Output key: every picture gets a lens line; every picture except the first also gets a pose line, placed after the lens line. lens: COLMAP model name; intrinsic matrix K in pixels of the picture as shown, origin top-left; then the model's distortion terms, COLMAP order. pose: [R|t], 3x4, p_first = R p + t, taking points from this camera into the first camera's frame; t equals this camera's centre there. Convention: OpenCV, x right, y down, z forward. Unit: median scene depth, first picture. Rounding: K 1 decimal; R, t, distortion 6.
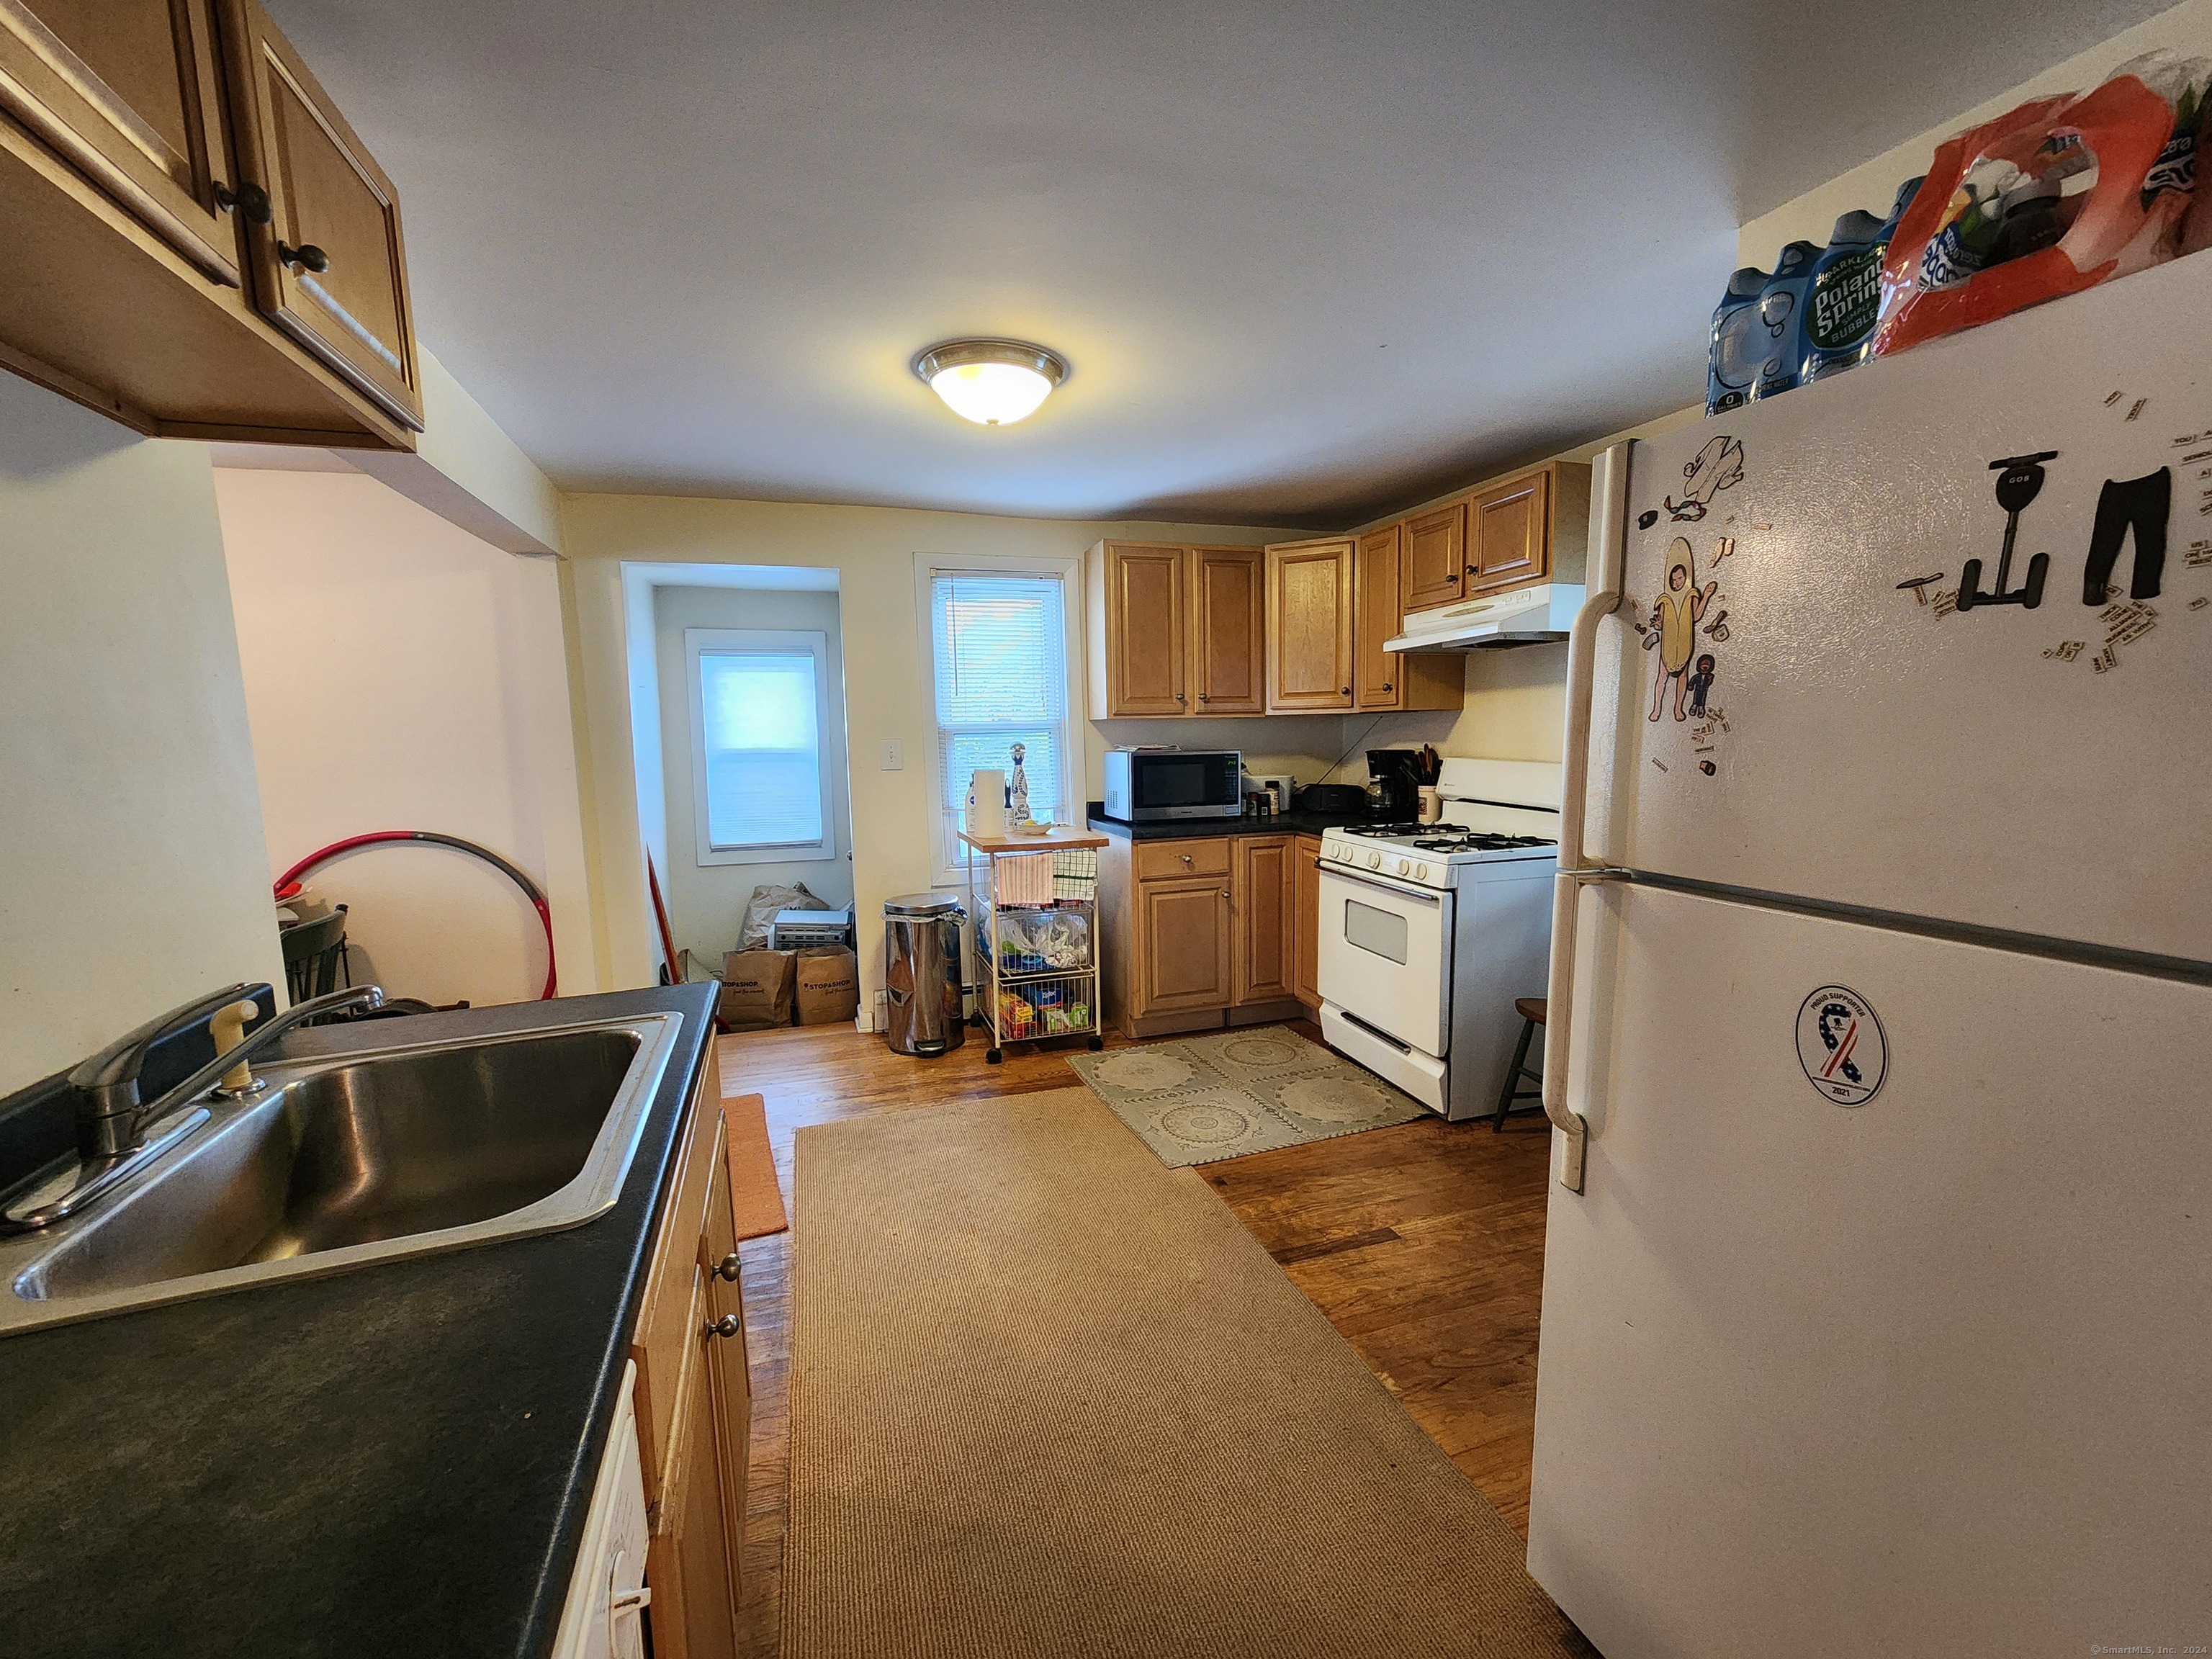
lens RADIAL K [[910.5, 0, 1103.7], [0, 910.5, 824.8], [0, 0, 1]] dist [0.000039, 0.000707]
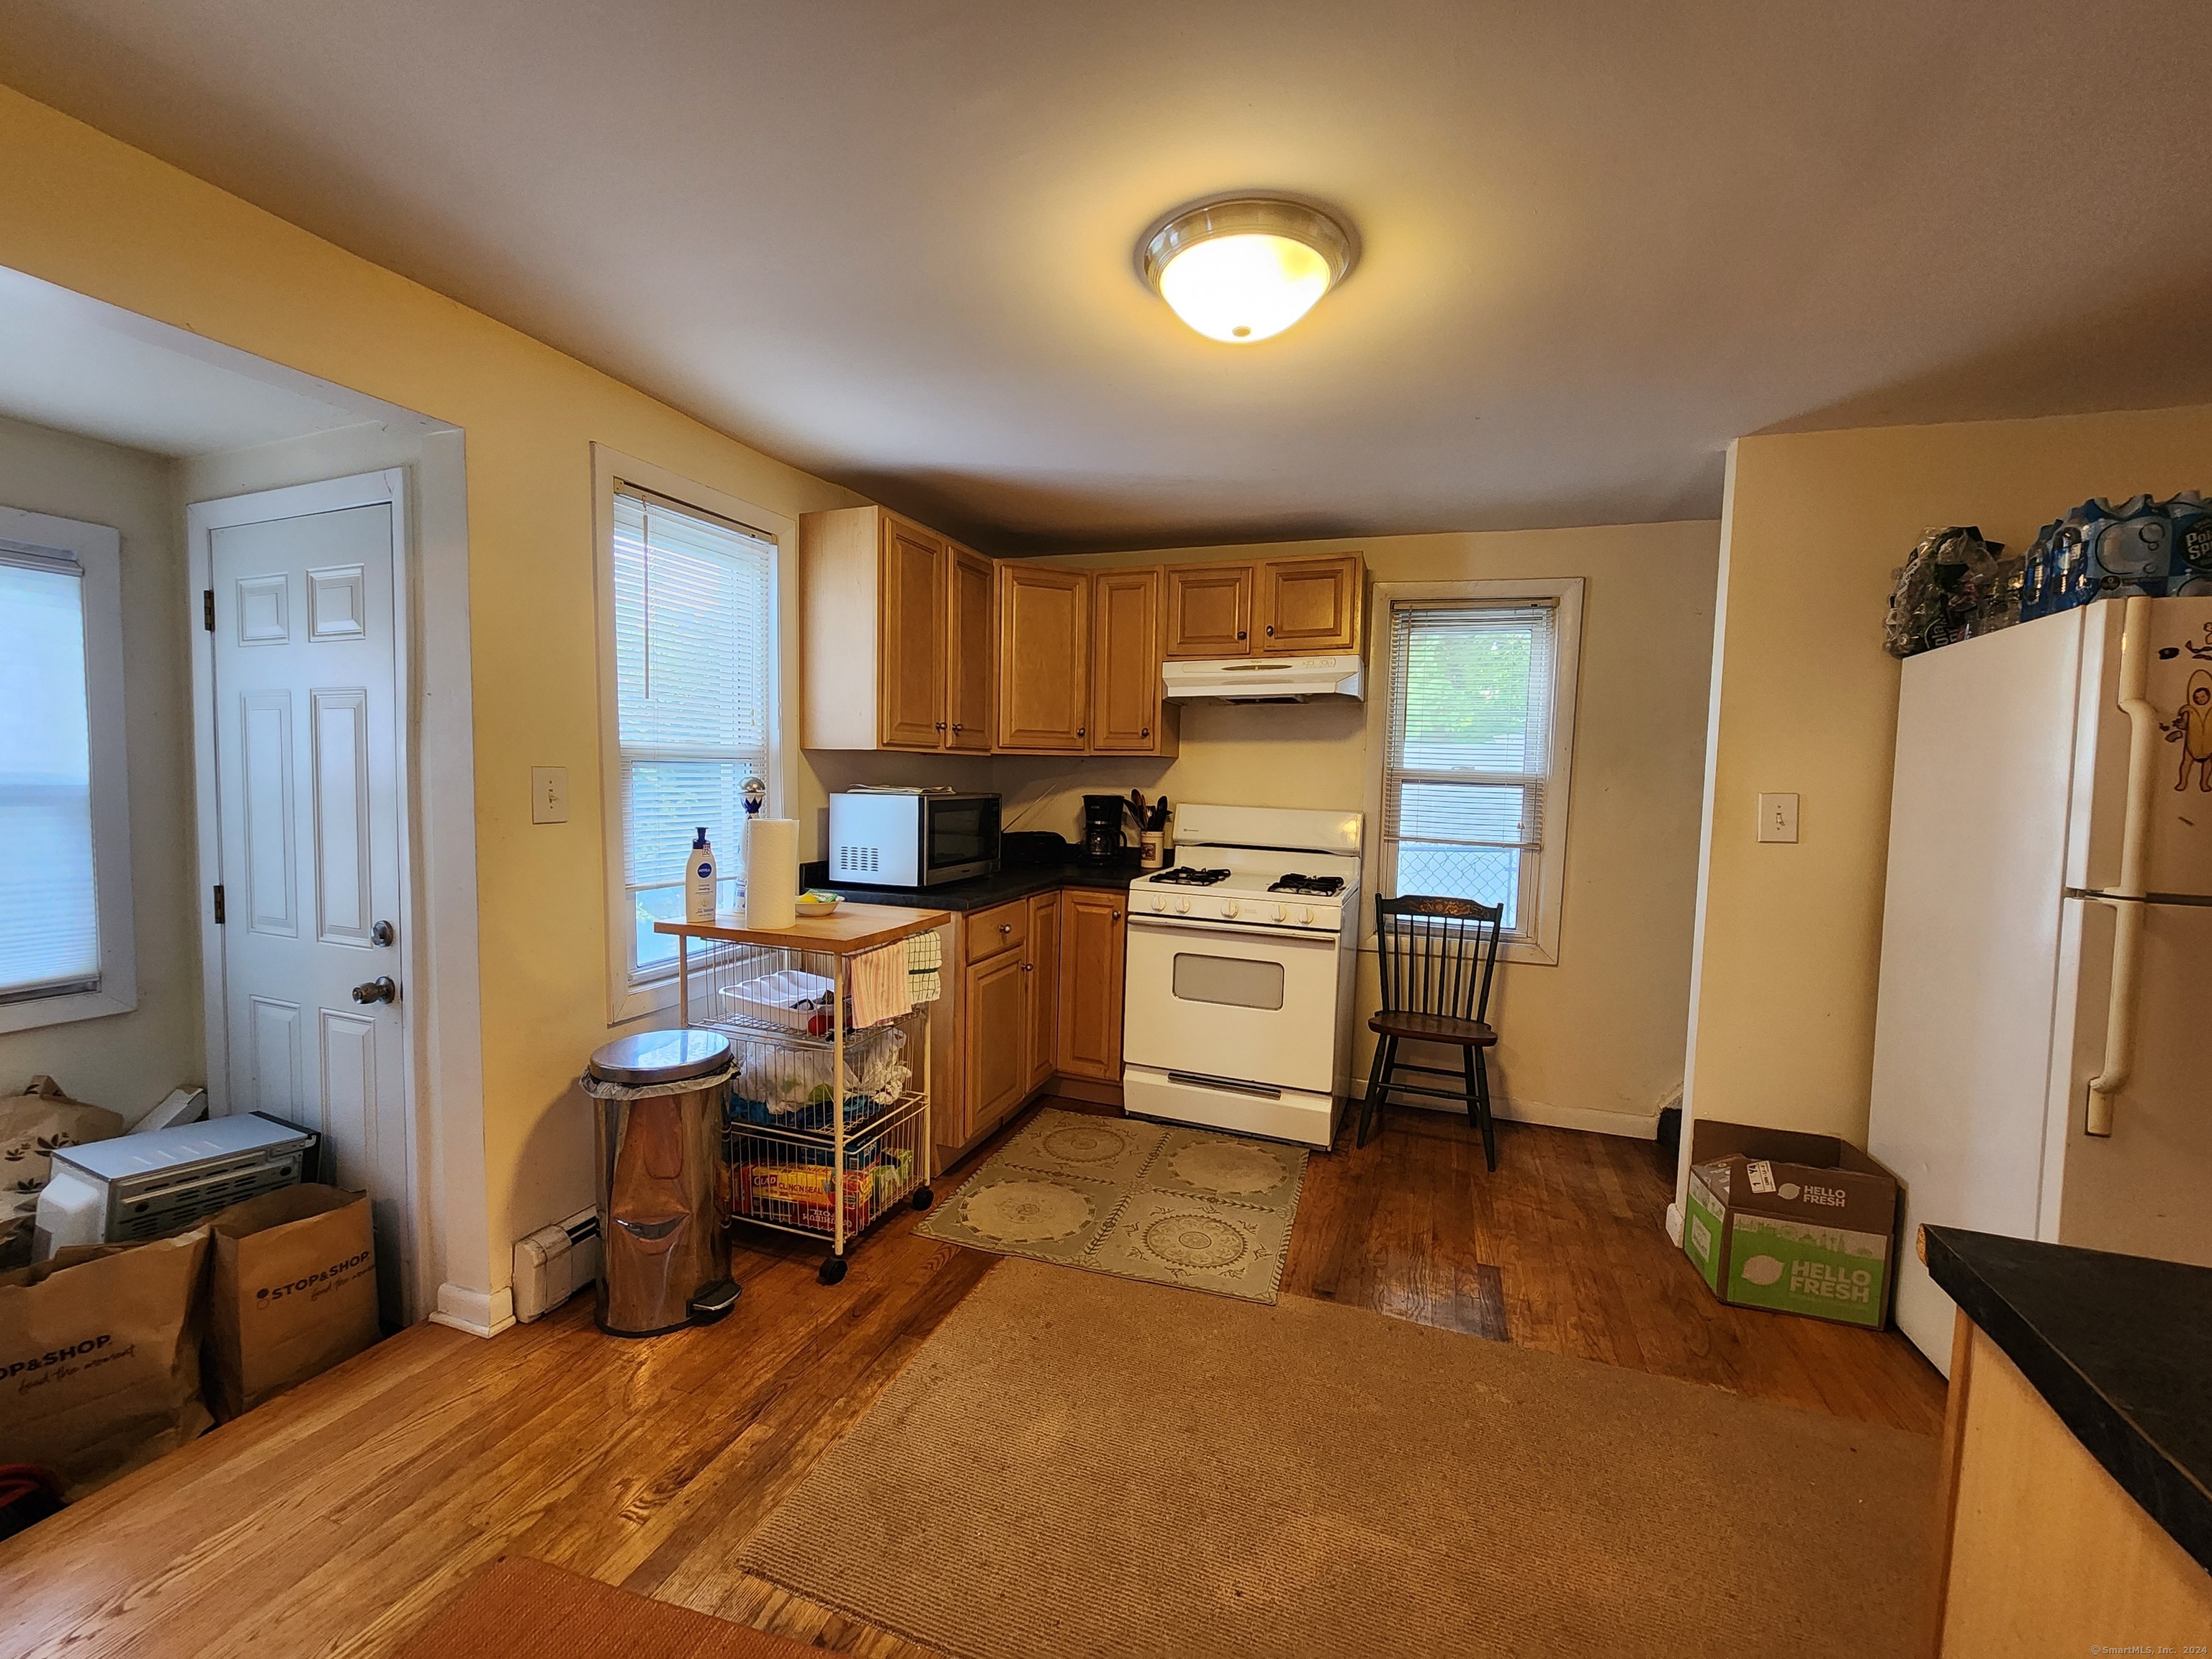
lens RADIAL K [[910.5, 0, 1097.9], [0, 910.5, 823.2], [0, 0, 1]] dist [0.000039, 0.000707]
pose [[0.624141, -0.013673, 0.781192, -0.496896], [0.049215, 0.998549, -0.021844, -0.035128], [-0.779760, 0.052081, 0.623909, 0.440607]]
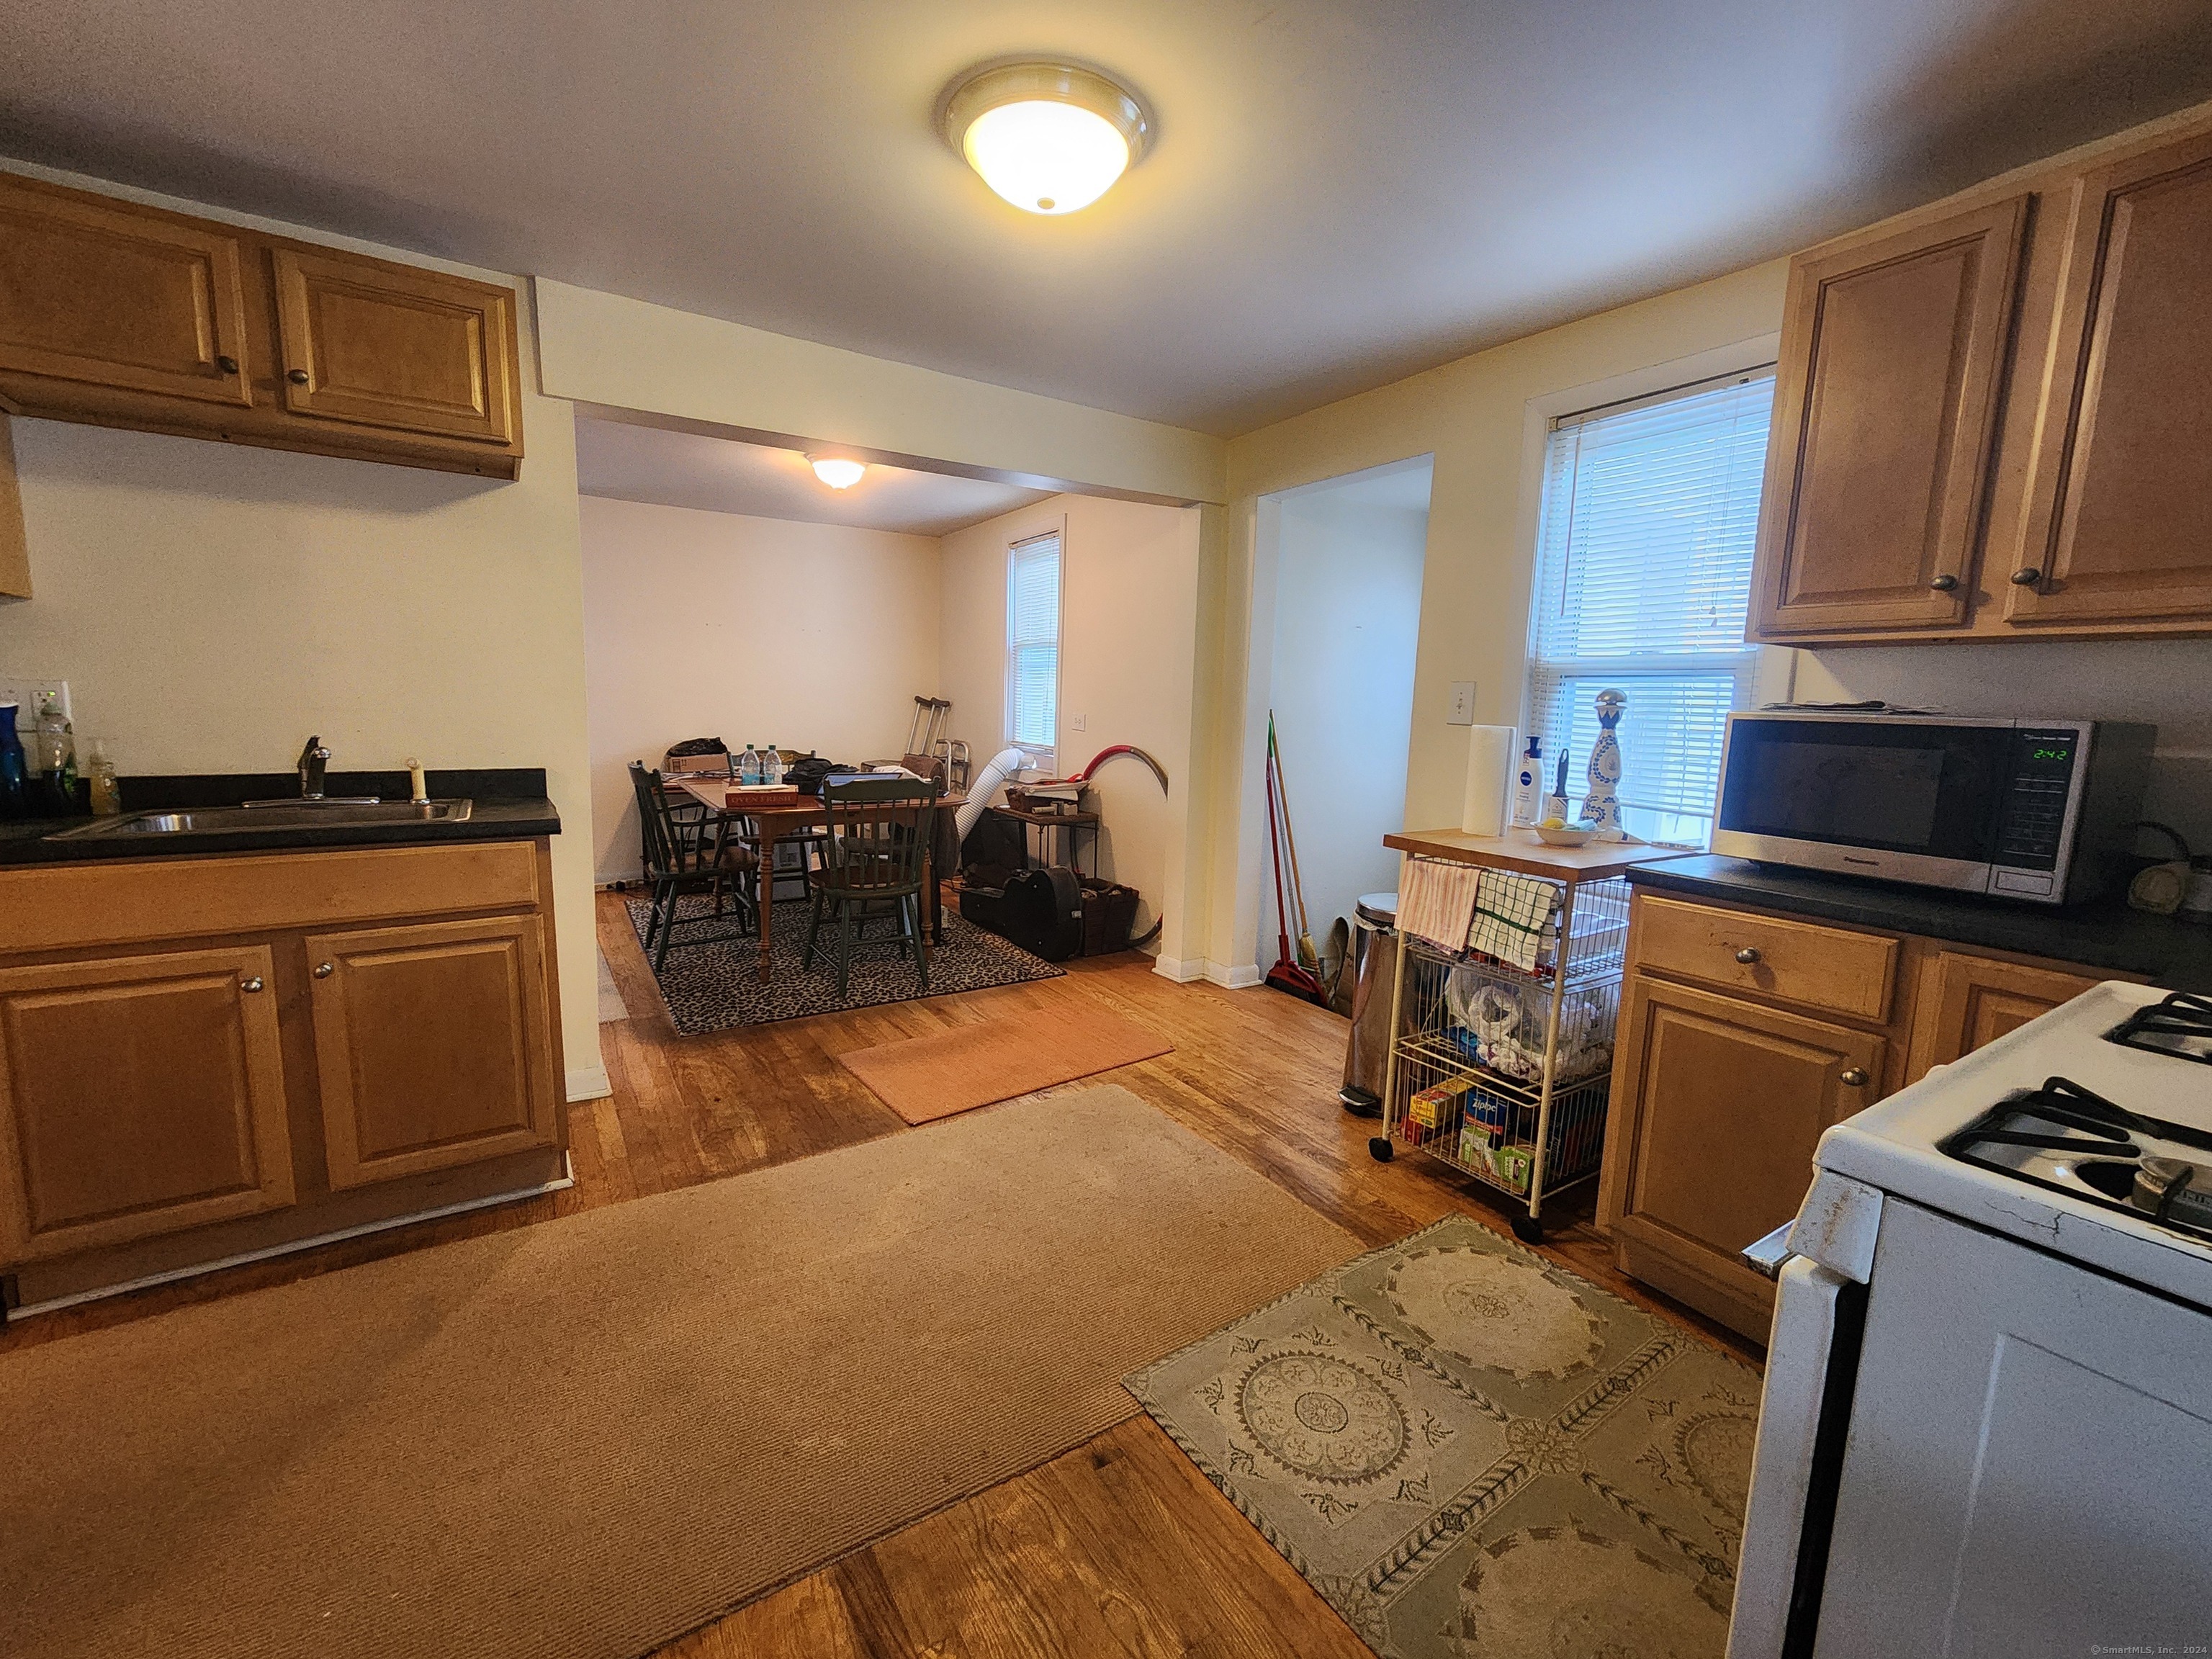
lens RADIAL K [[910.5, 0, 1111.5], [0, 910.5, 827.6], [0, 0, 1]] dist [0.000039, 0.000707]
pose [[0.261926, 0.158572, -0.951971, 0.429051], [-0.137412, 0.982487, 0.125848, -0.036491], [0.955255, 0.097849, 0.279129, 0.595636]]
